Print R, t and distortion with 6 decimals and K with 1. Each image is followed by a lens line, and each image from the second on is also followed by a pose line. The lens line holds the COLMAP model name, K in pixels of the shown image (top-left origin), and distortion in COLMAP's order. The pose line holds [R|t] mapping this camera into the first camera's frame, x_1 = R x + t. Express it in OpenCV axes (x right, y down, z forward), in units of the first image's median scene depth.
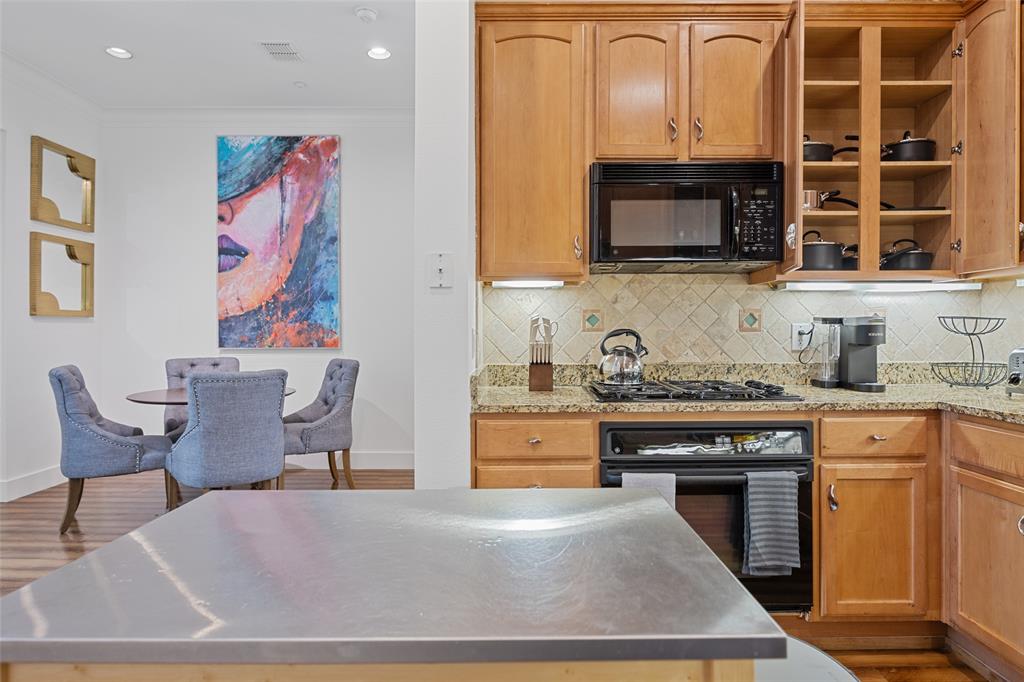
lens RADIAL K [[612.3, 0, 520.8], [0, 612.3, 335.0], [0, 0, 1]] dist [-0.009980, -0.001201]
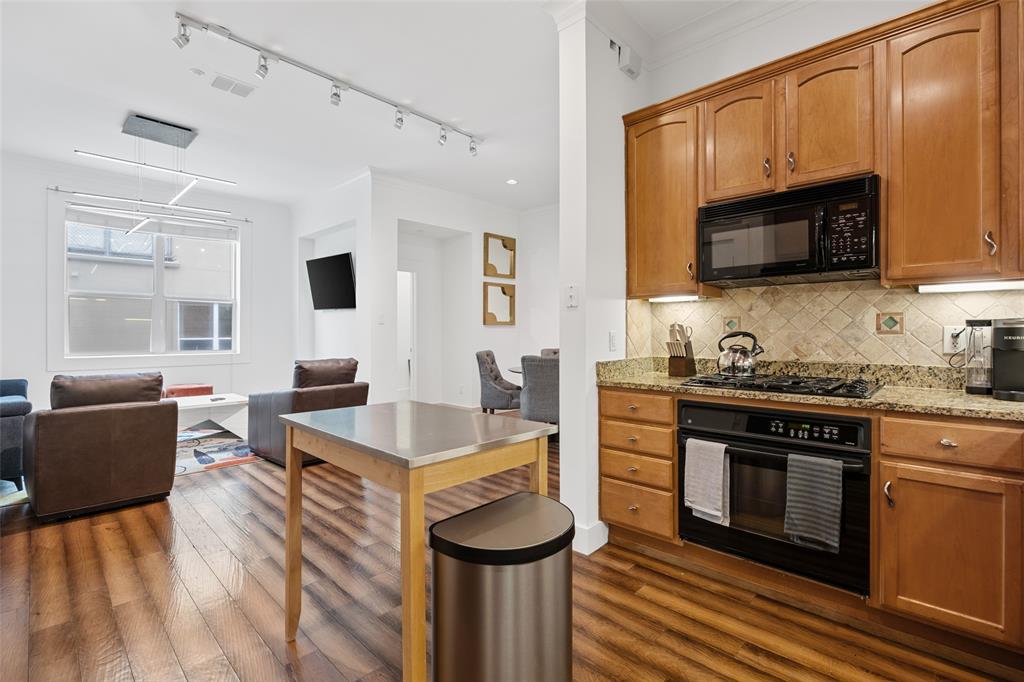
lens RADIAL K [[453.8, 0, 503.8], [0, 453.8, 334.4], [0, 0, 1]] dist [-0.024525, 0.001835]
pose [[0.716919, 0.003697, -0.697146, 0.338382], [-0.005196, 0.999986, -0.000041, -0.001393], [0.697137, 0.003652, 0.716929, -0.002645]]
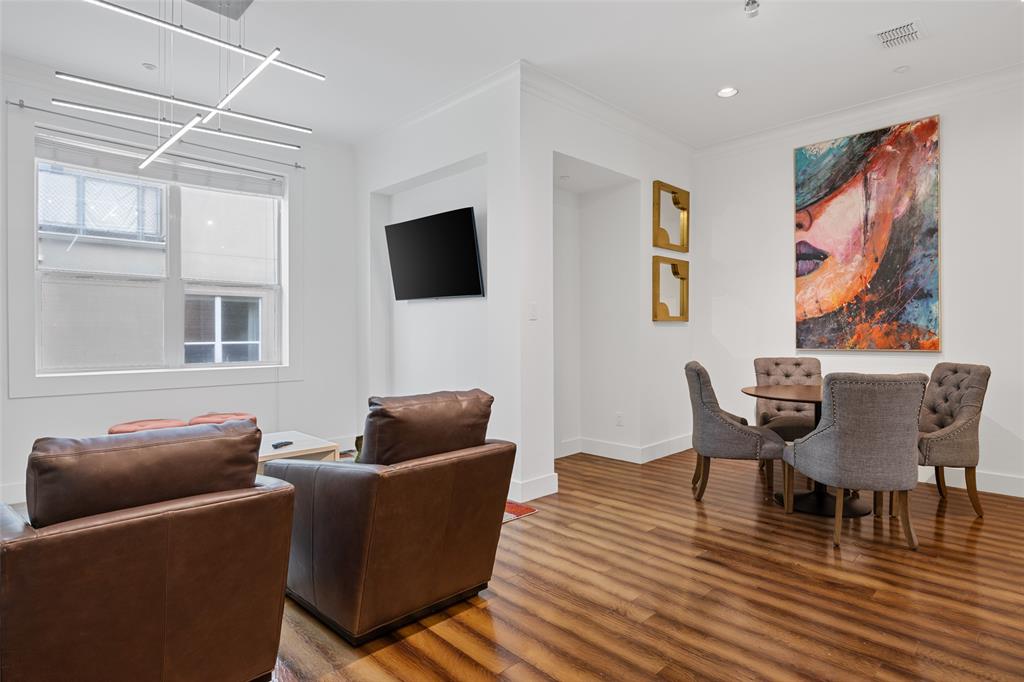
lens RADIAL K [[542.2, 0, 507.1], [0, 542.2, 338.8], [0, 0, 1]] dist [-0.013428, -0.003217]
pose [[0.685236, 0.003746, -0.728311, -0.239177], [-0.000389, 0.999989, 0.004777, -0.000087], [0.728321, -0.002990, 0.685230, -0.010912]]
